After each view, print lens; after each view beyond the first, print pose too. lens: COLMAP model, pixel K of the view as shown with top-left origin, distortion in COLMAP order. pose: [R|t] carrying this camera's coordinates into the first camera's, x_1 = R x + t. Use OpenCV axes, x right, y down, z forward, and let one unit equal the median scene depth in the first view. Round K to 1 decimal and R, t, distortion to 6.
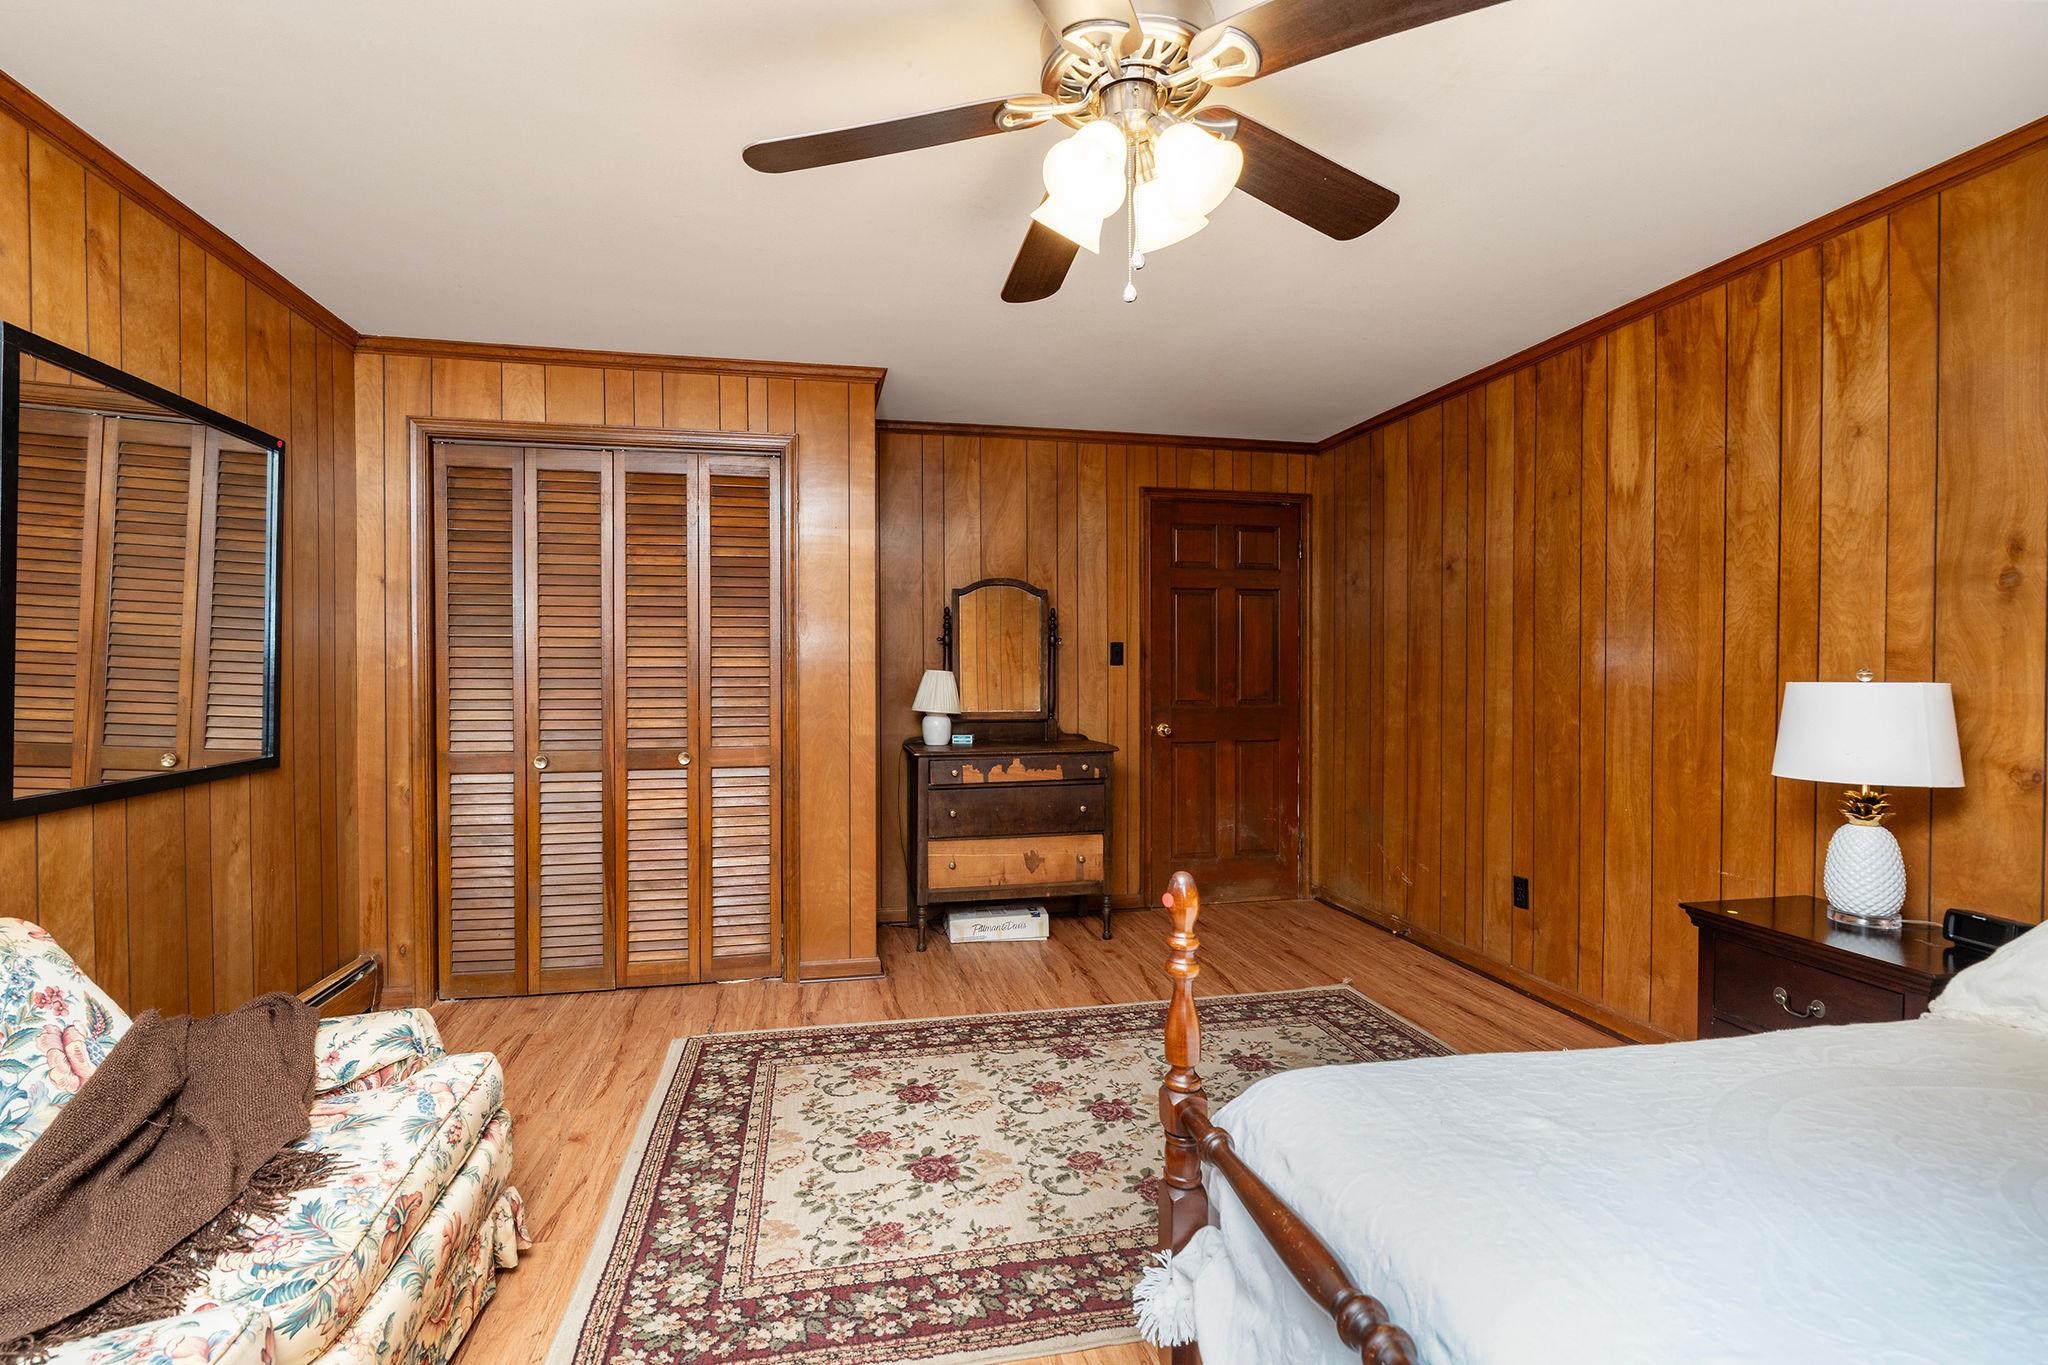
lens RADIAL K [[926.1, 0, 1009.6], [0, 926.1, 675.3], [0, 0, 1]] dist [0.001931, 0.002661]
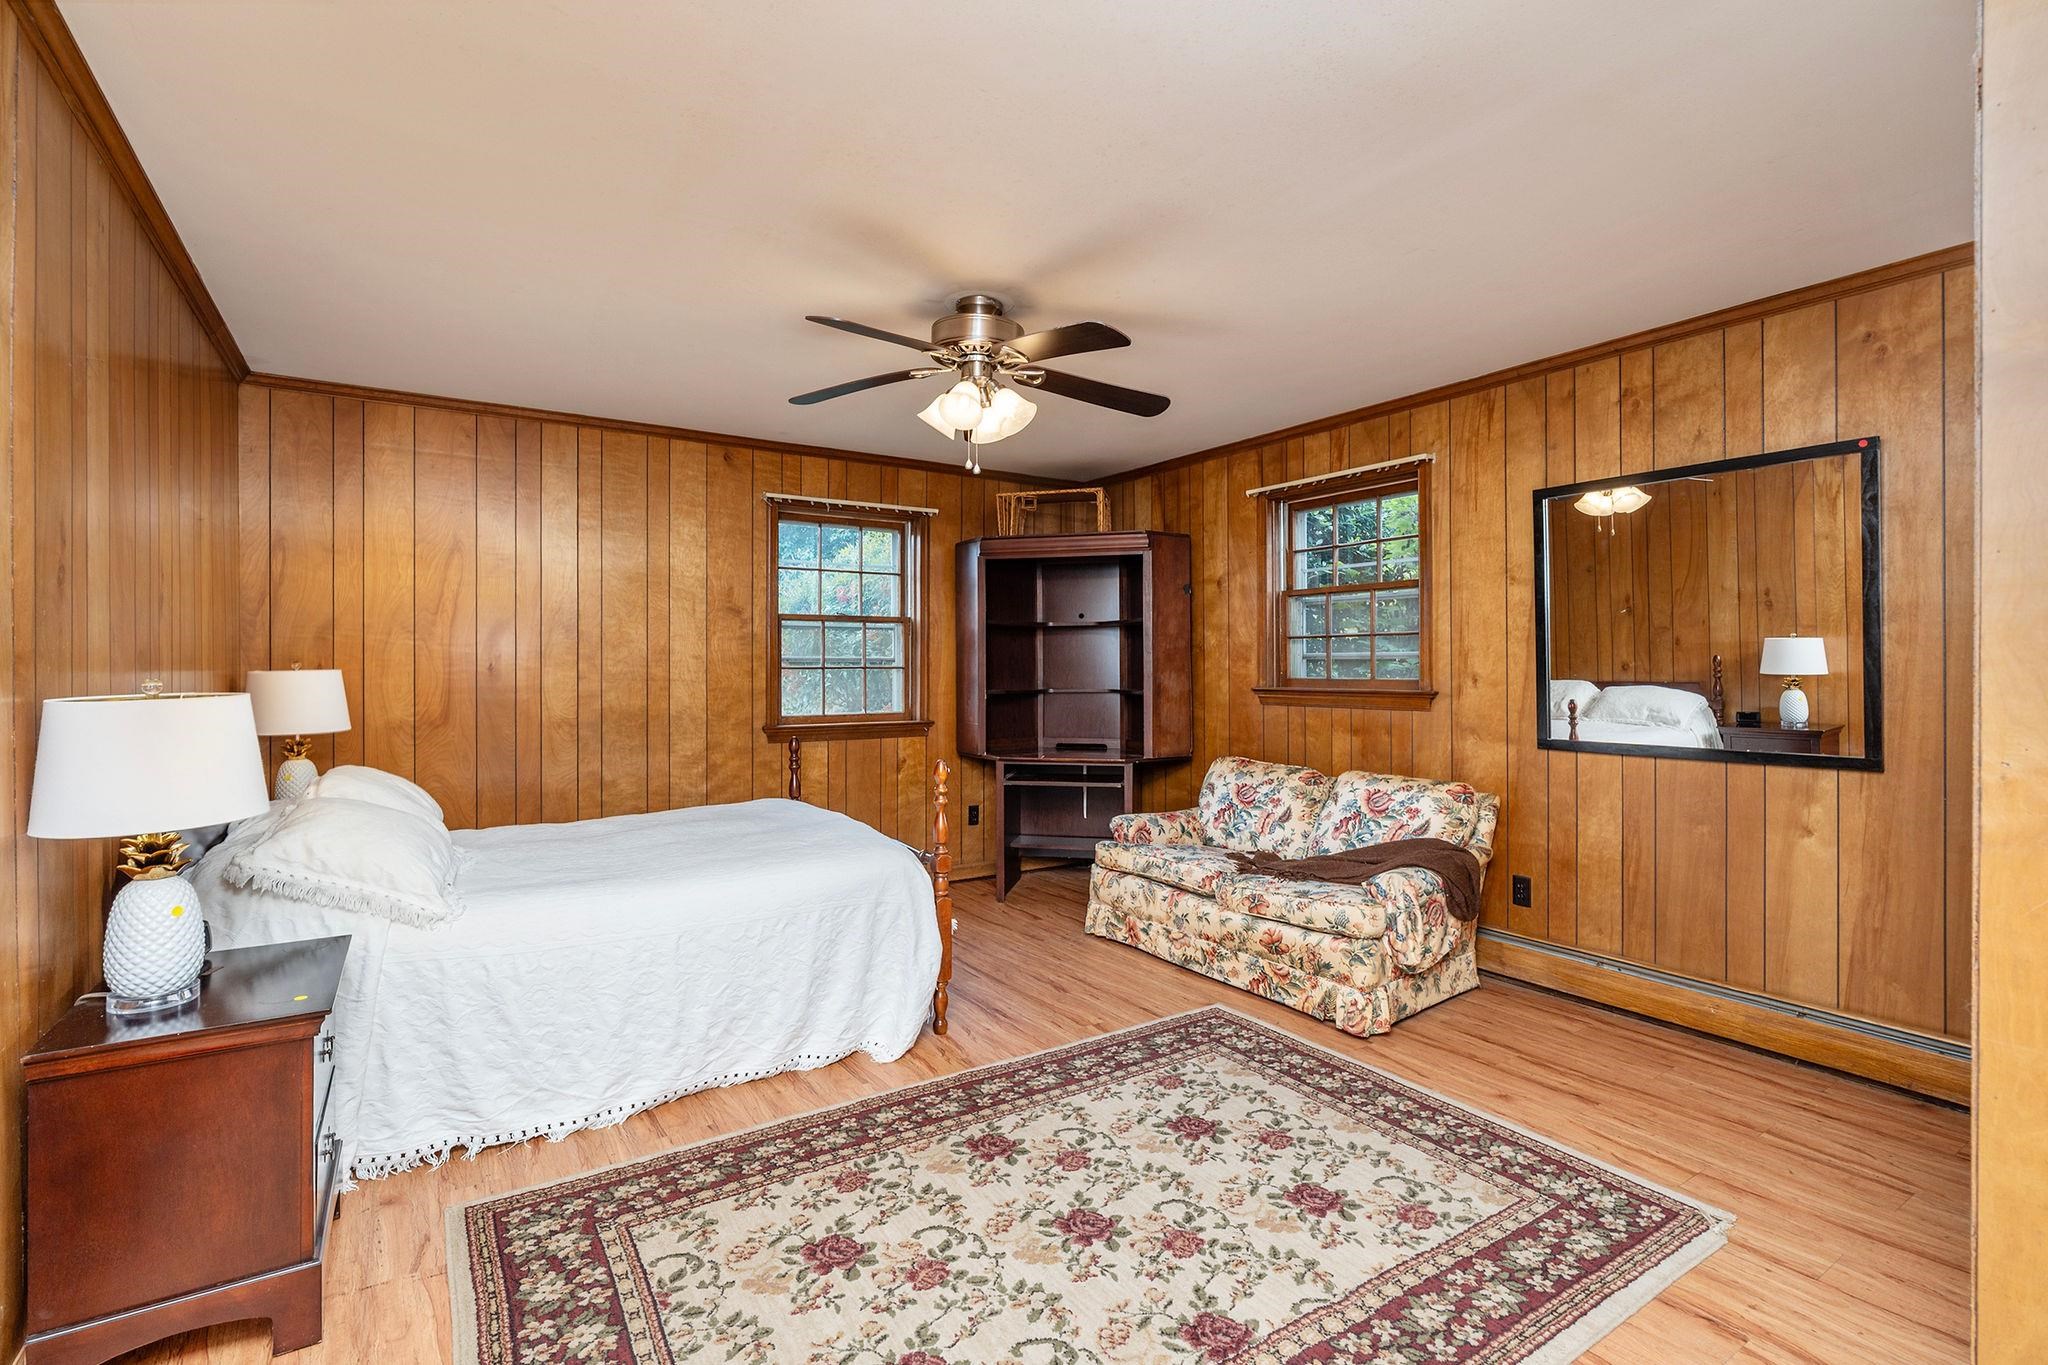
lens RADIAL K [[926.1, 0, 1013.4], [0, 926.1, 668.8], [0, 0, 1]] dist [0.001931, 0.002661]
pose [[-0.930788, -0.000401, -0.365558, 0.484175], [-0.004413, 0.999939, 0.010139, -0.021219], [0.365532, 0.011051, -0.930733, 1.807098]]
